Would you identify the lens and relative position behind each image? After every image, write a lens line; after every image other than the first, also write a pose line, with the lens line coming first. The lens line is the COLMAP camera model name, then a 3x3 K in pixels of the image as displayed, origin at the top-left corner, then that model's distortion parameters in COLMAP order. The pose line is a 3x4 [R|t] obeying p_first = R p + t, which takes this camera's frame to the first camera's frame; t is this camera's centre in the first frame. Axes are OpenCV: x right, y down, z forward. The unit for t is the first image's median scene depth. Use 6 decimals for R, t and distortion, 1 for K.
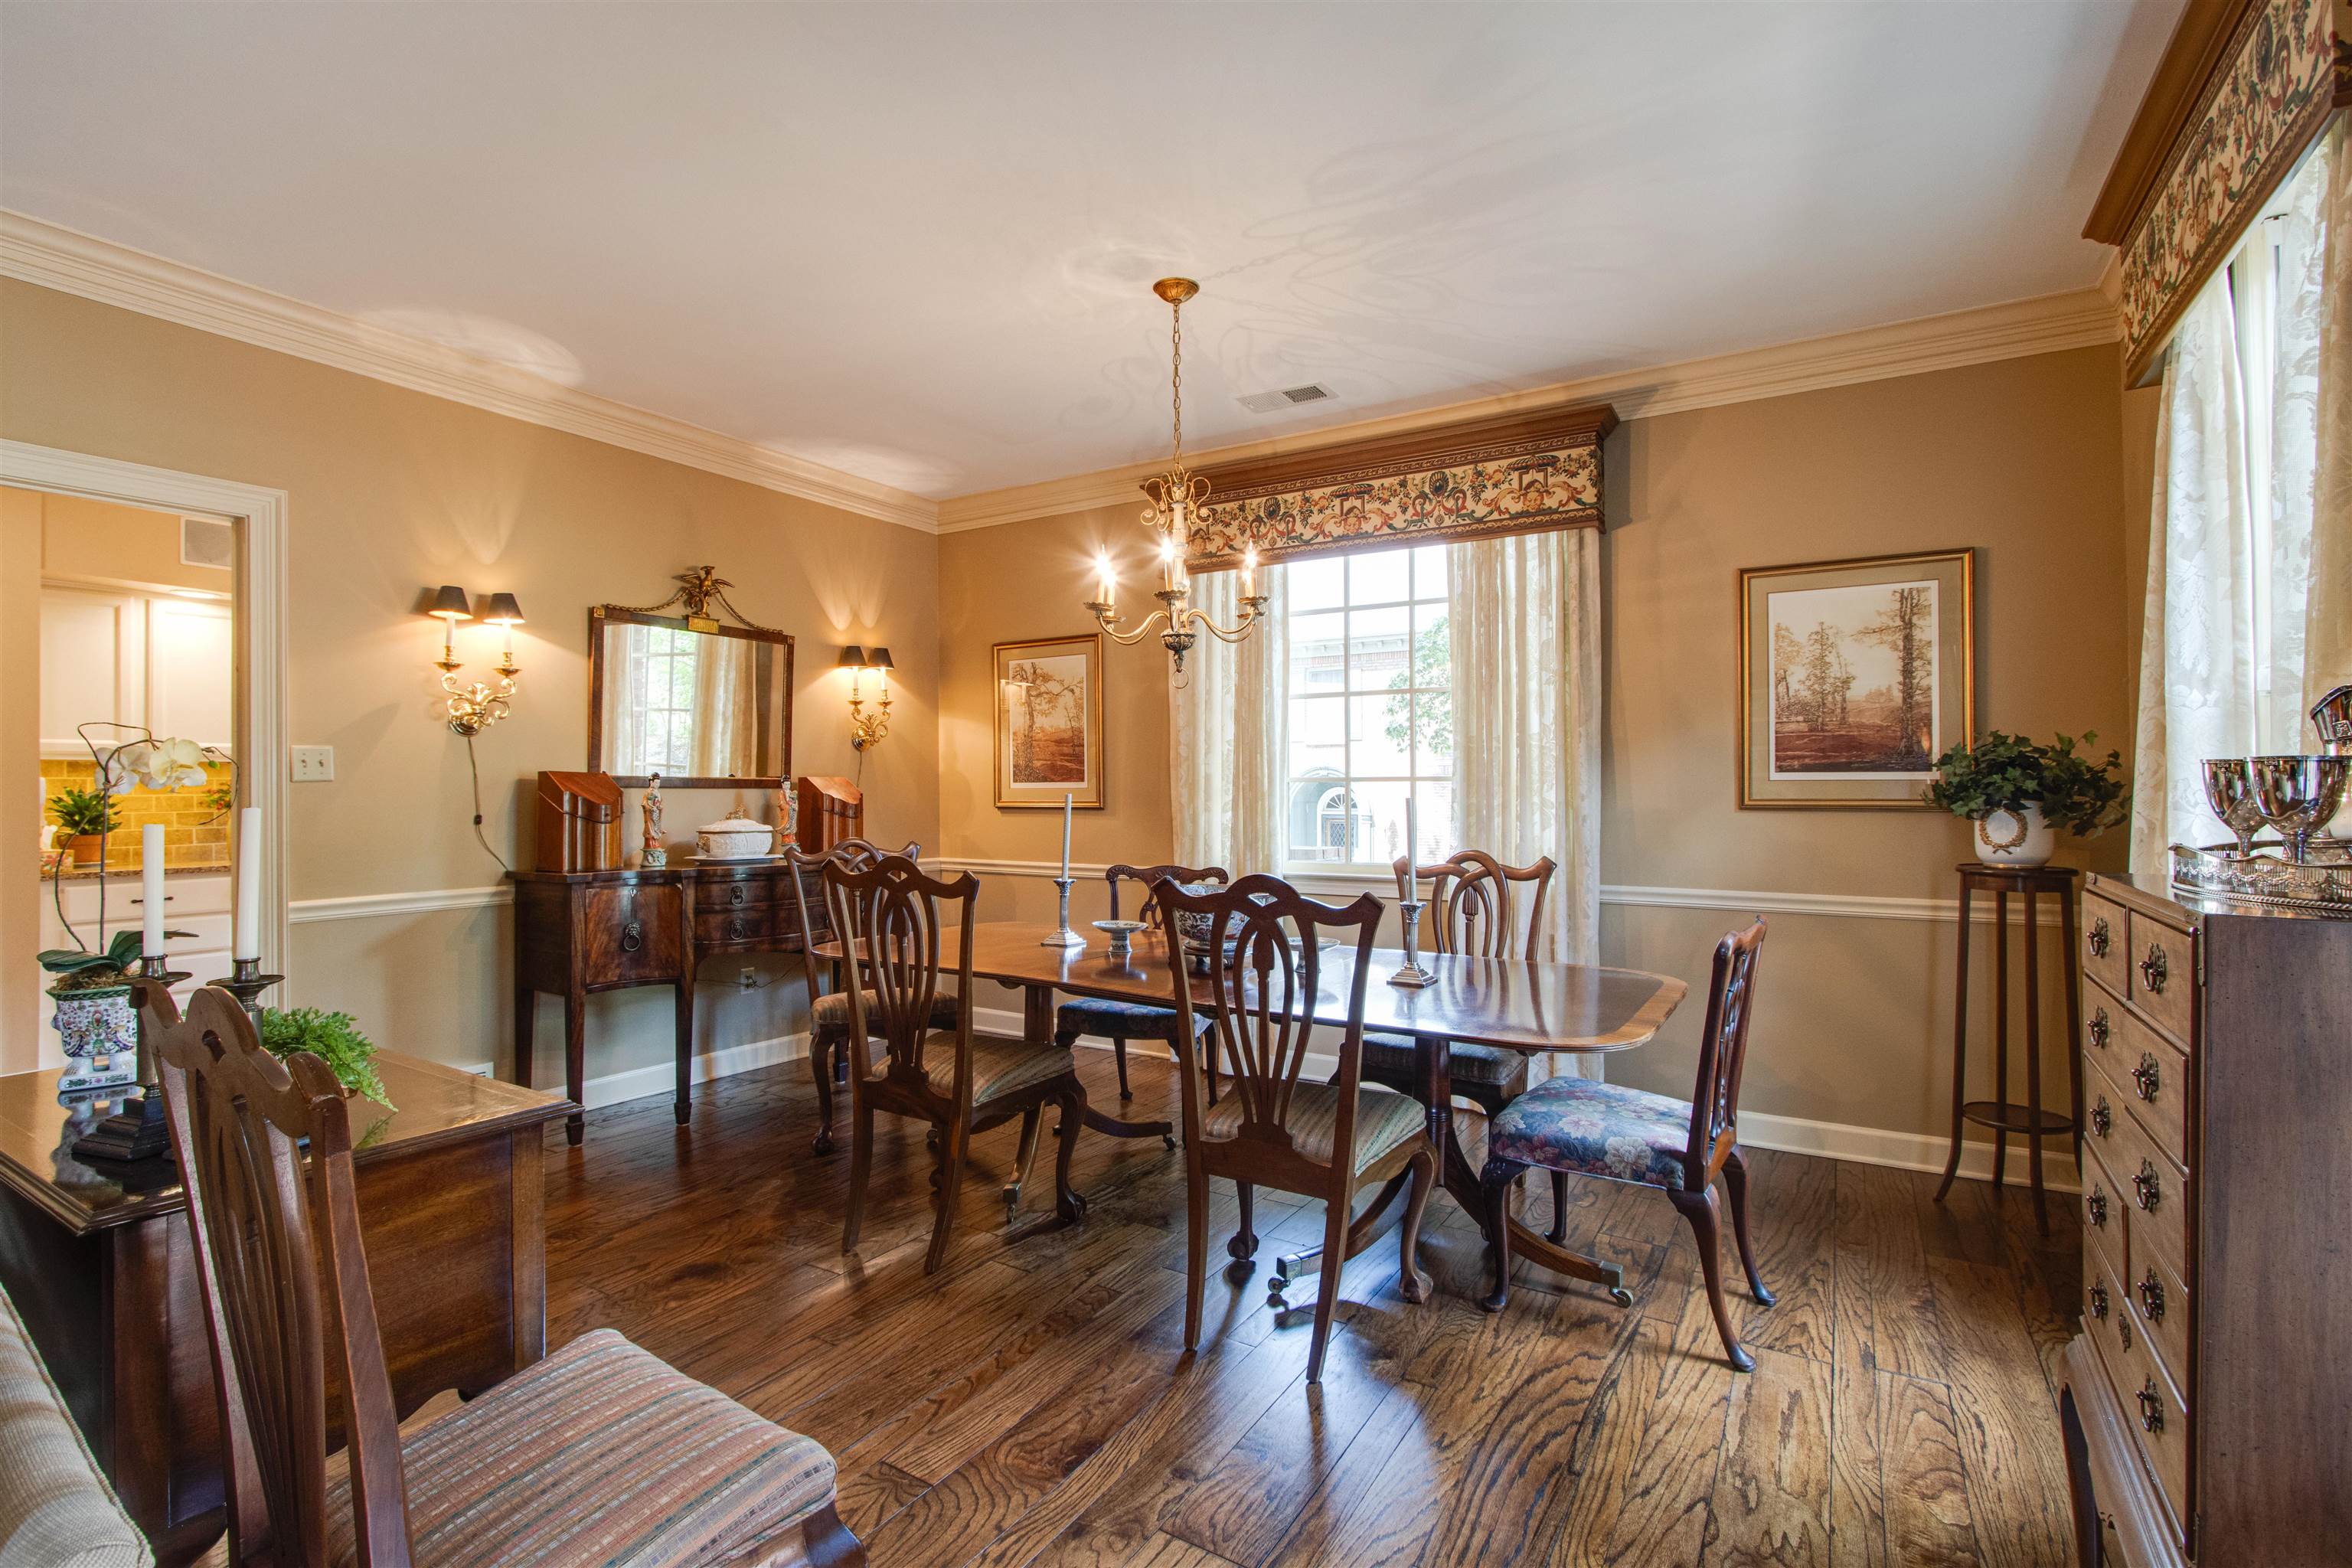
lens RADIAL K [[1099.6, 0, 1176.3], [0, 1099.6, 779.0], [0, 0, 1]] dist [-0.015790, 0.001650]
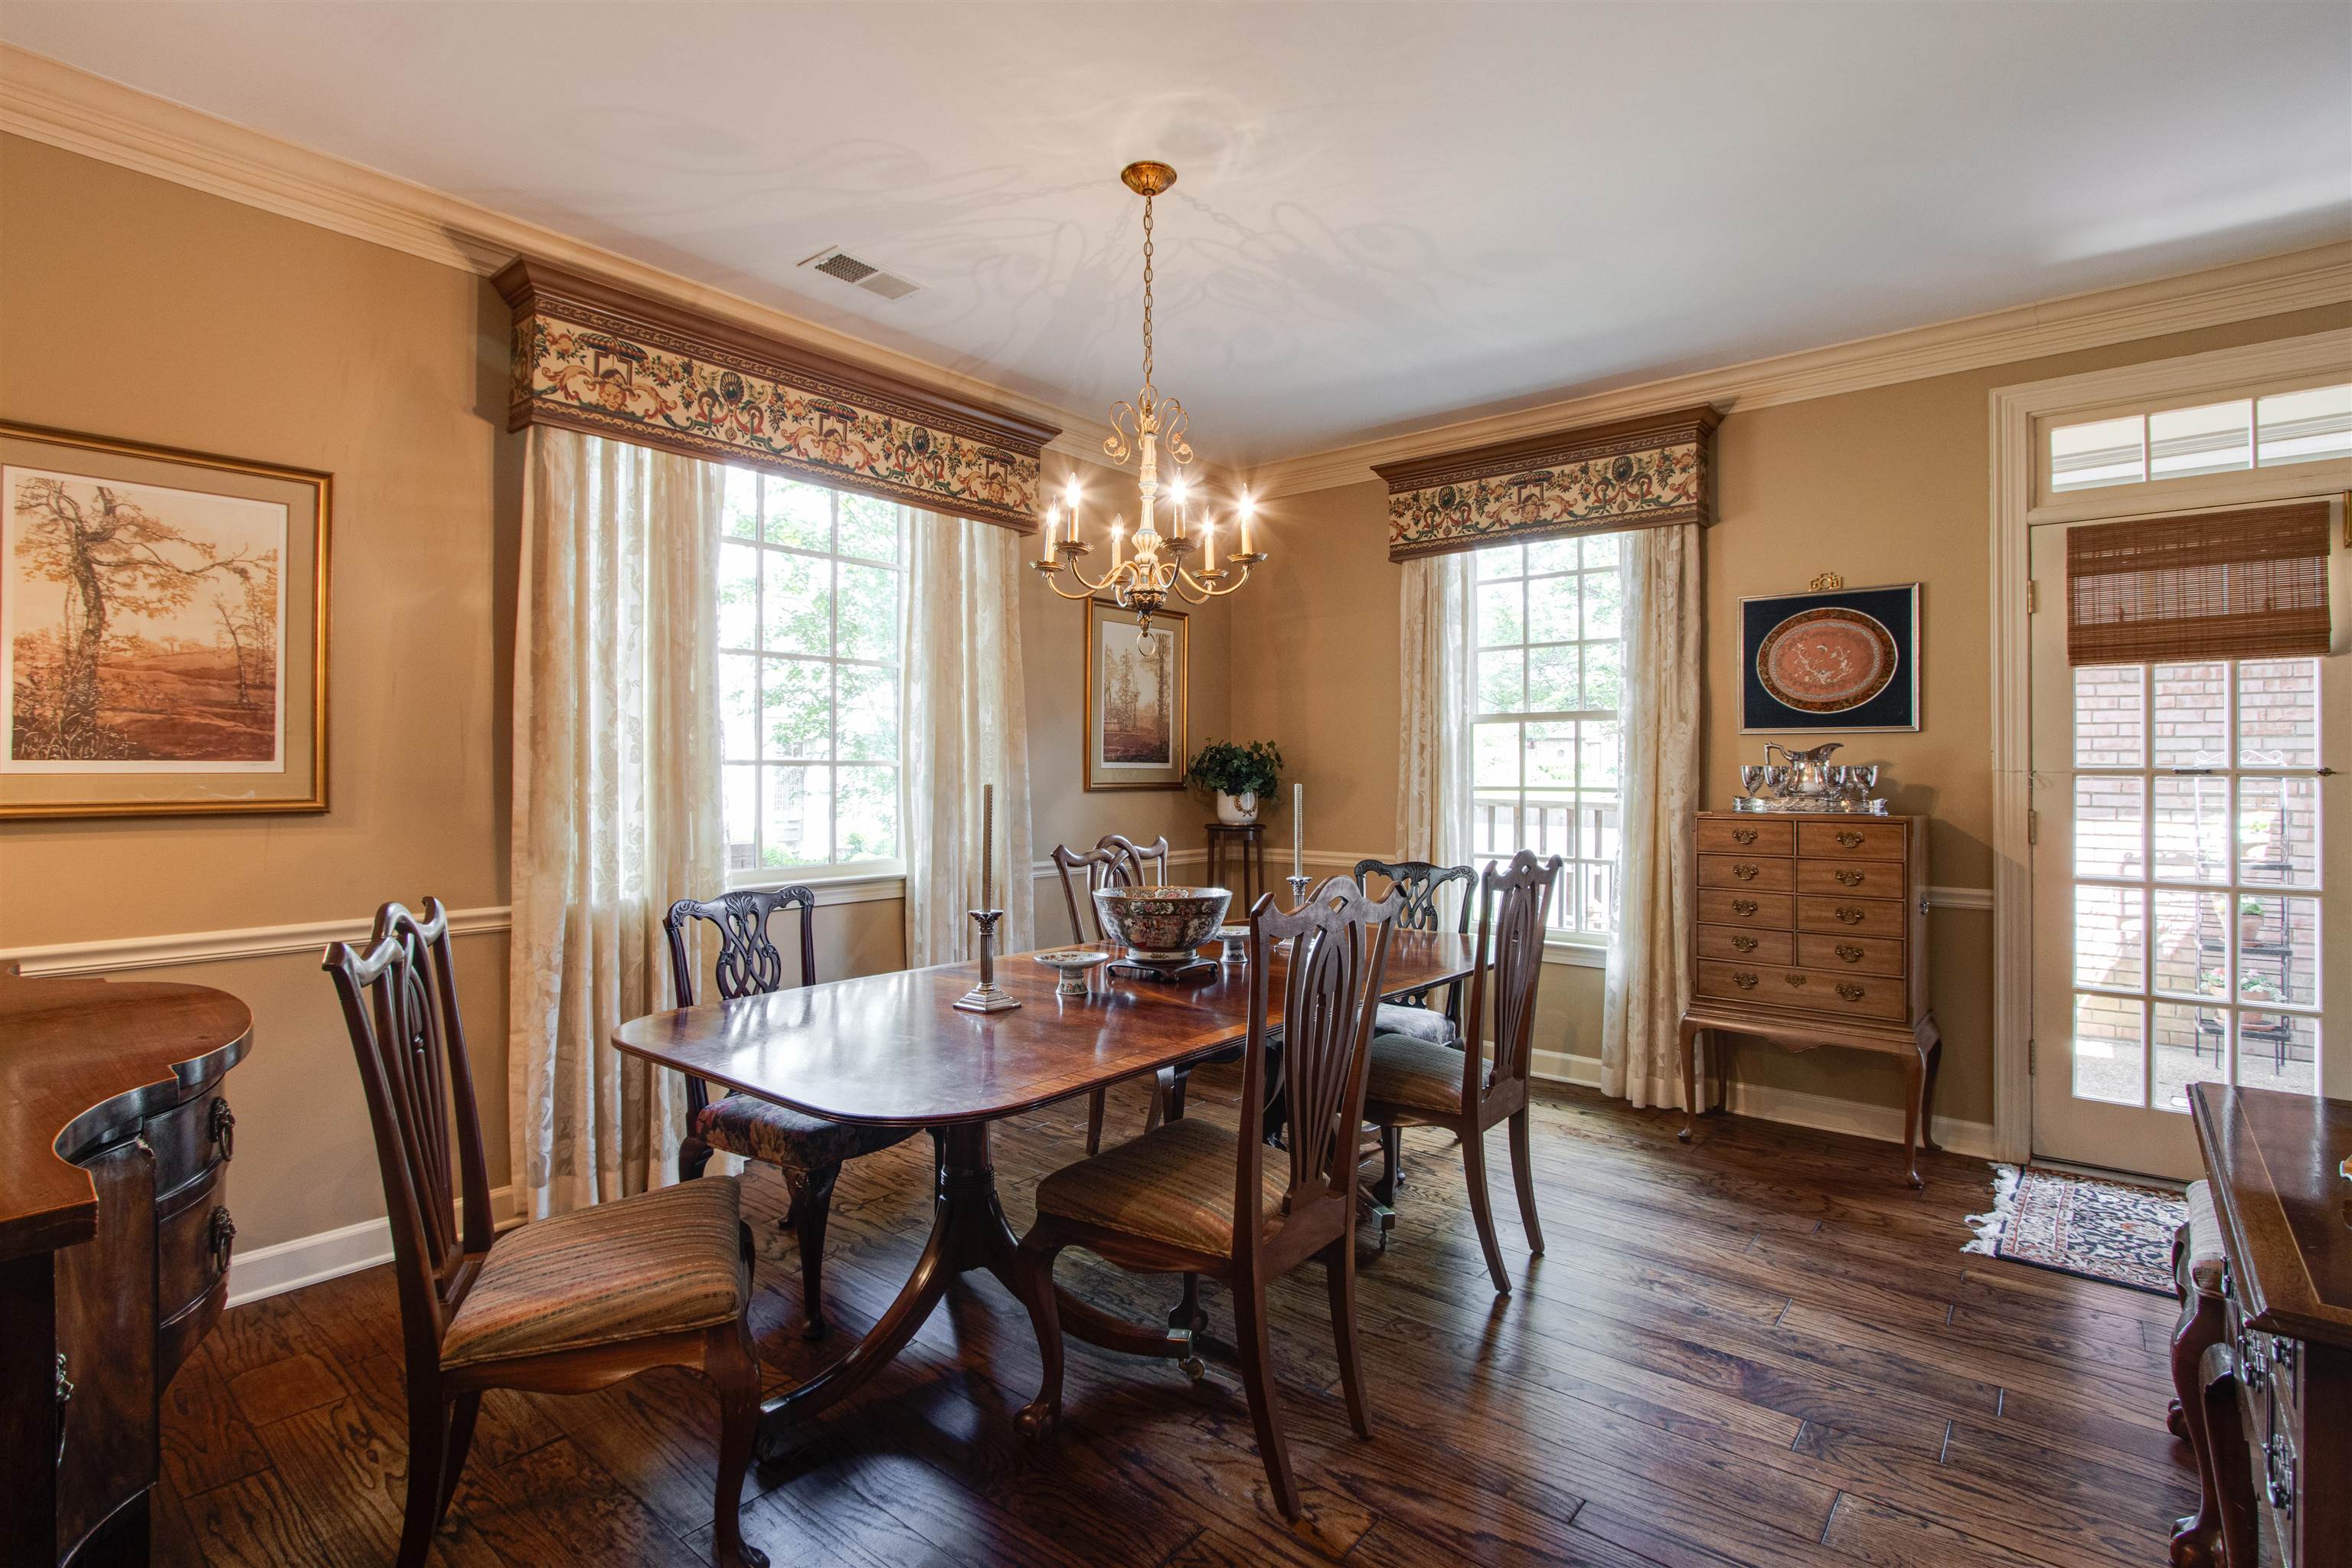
lens RADIAL K [[1099.6, 0, 1158.1], [0, 1099.6, 761.2], [0, 0, 1]] dist [-0.015790, 0.001650]
pose [[0.158510, 0.010588, 0.987301, -0.673729], [-0.010986, 0.999900, -0.008959, 0.003951], [-0.987296, -0.009426, 0.158611, 0.703434]]
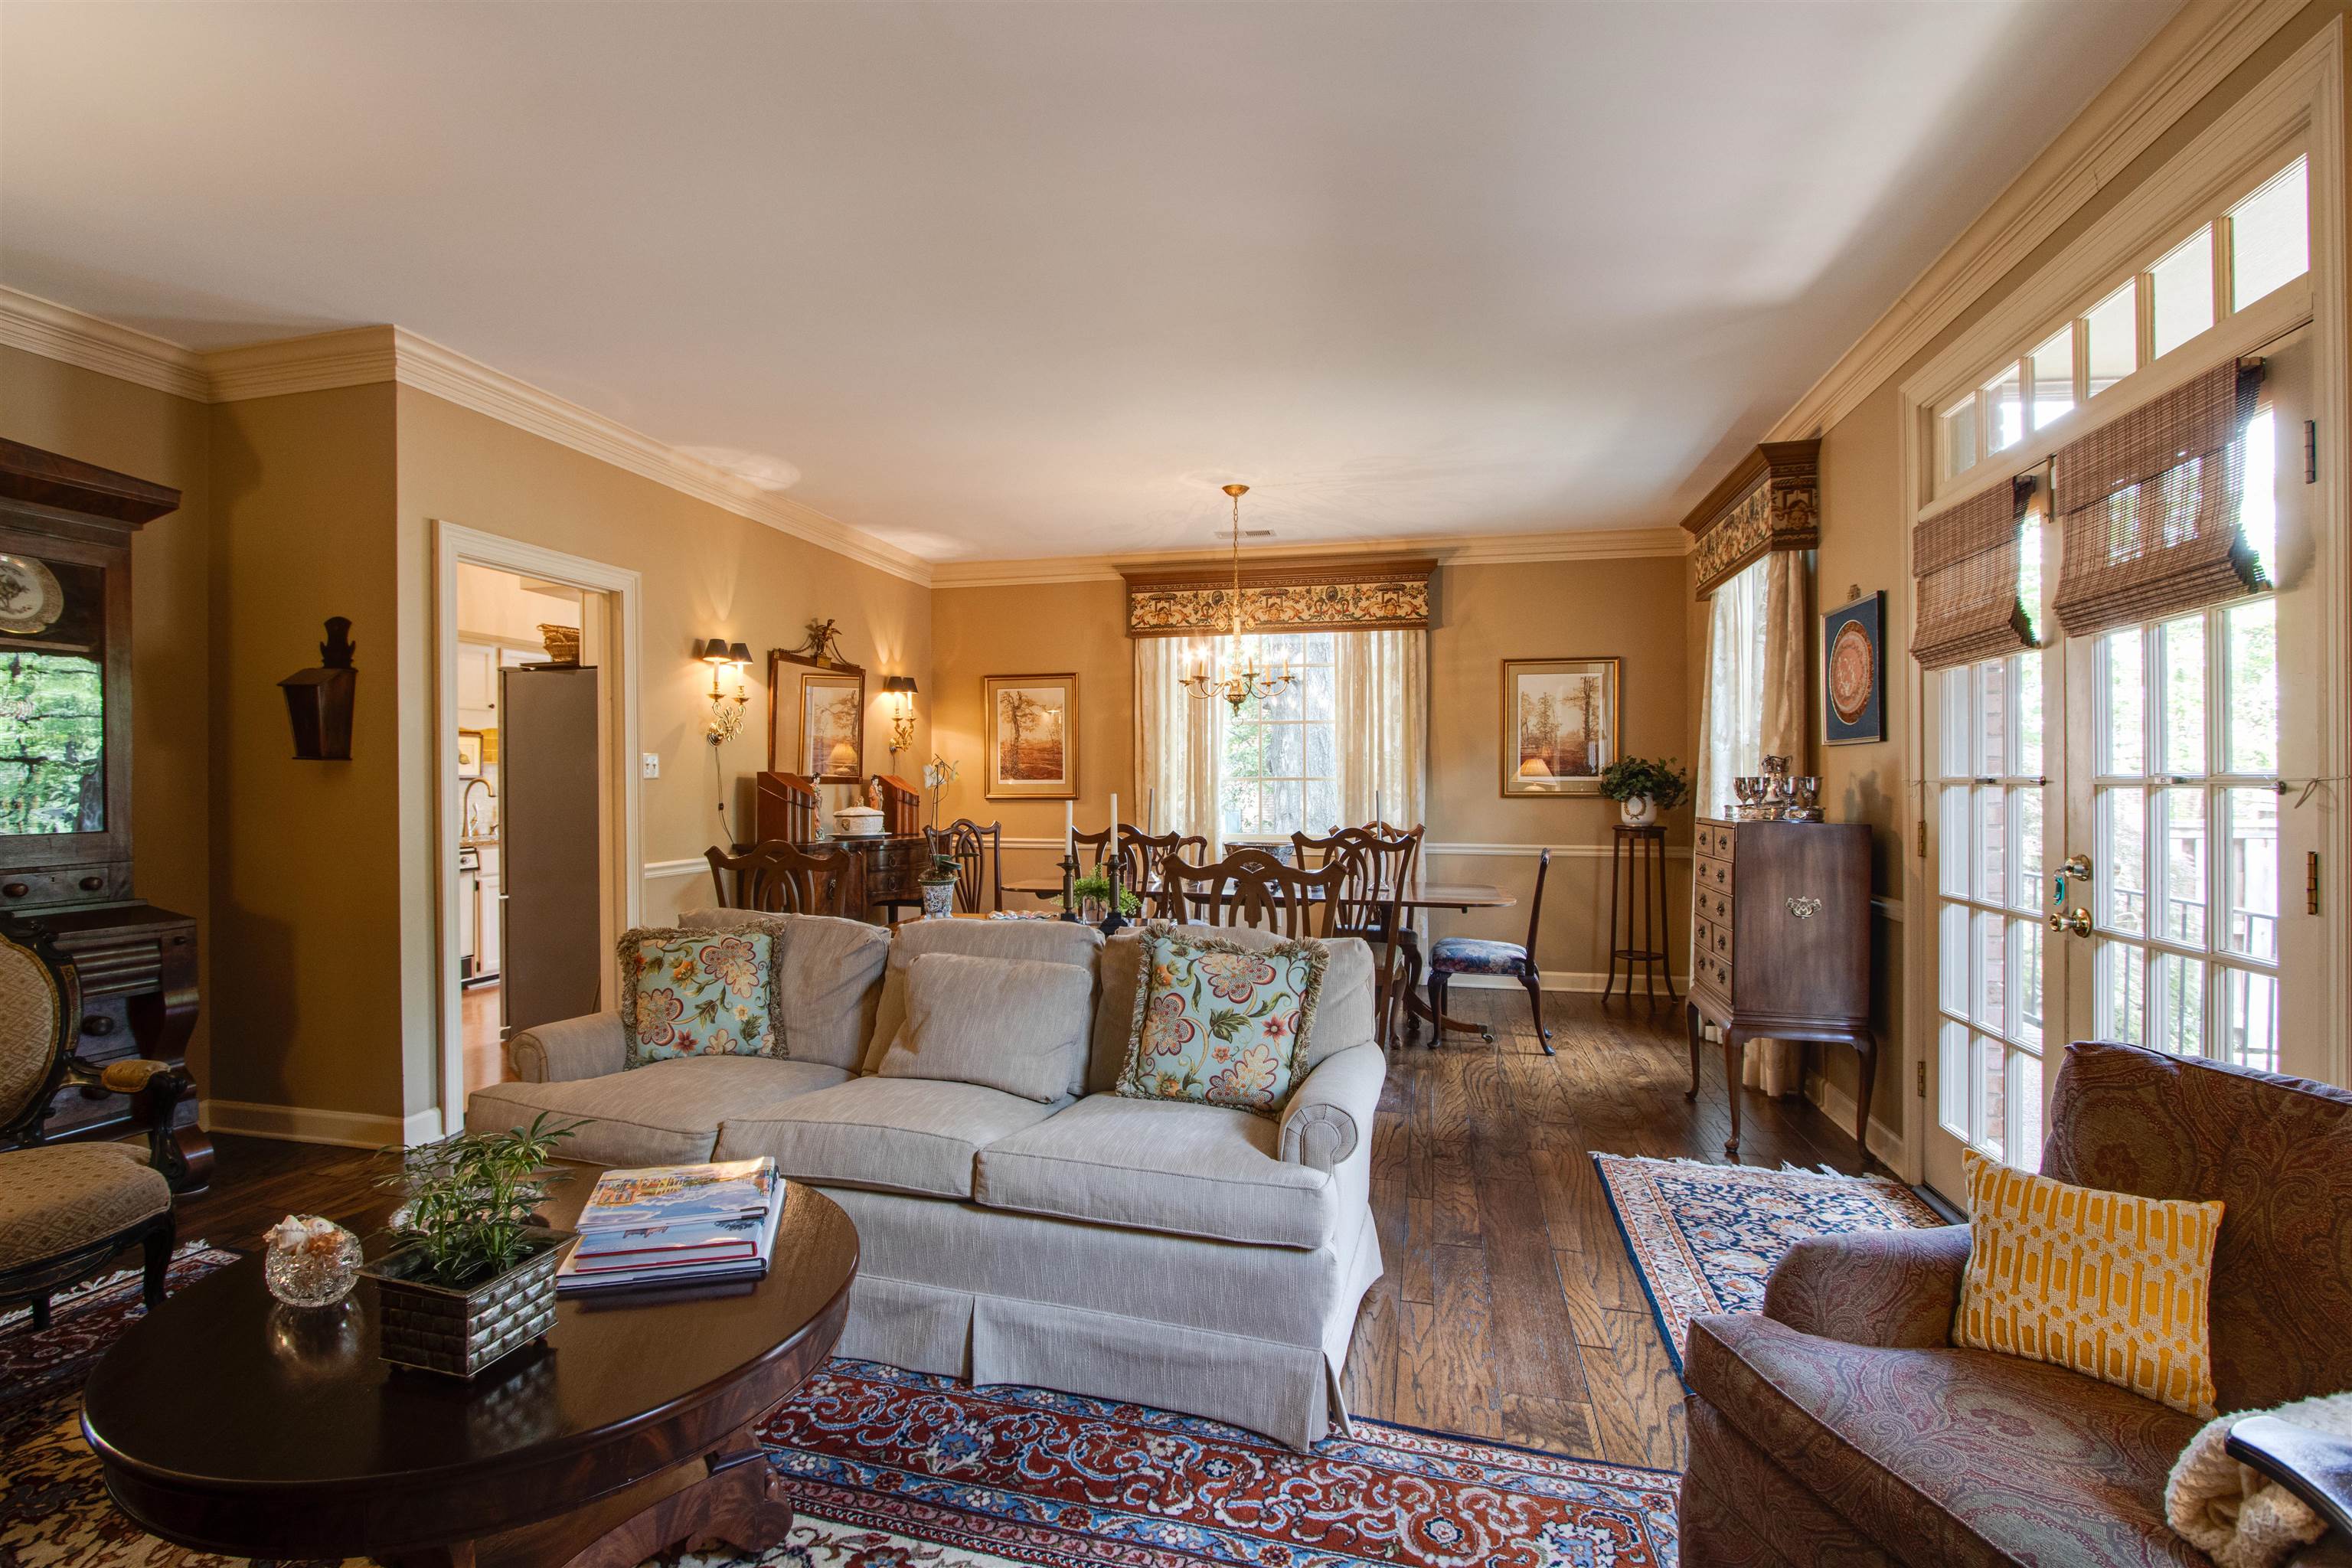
lens RADIAL K [[1099.6, 0, 1187.1], [0, 1099.6, 790.2], [0, 0, 1]] dist [-0.015790, 0.001650]
pose [[0.947511, 0.000440, 0.319721, -0.503116], [-0.005234, 0.999886, 0.014134, -0.005853], [-0.319679, -0.015065, 0.947406, -0.480940]]
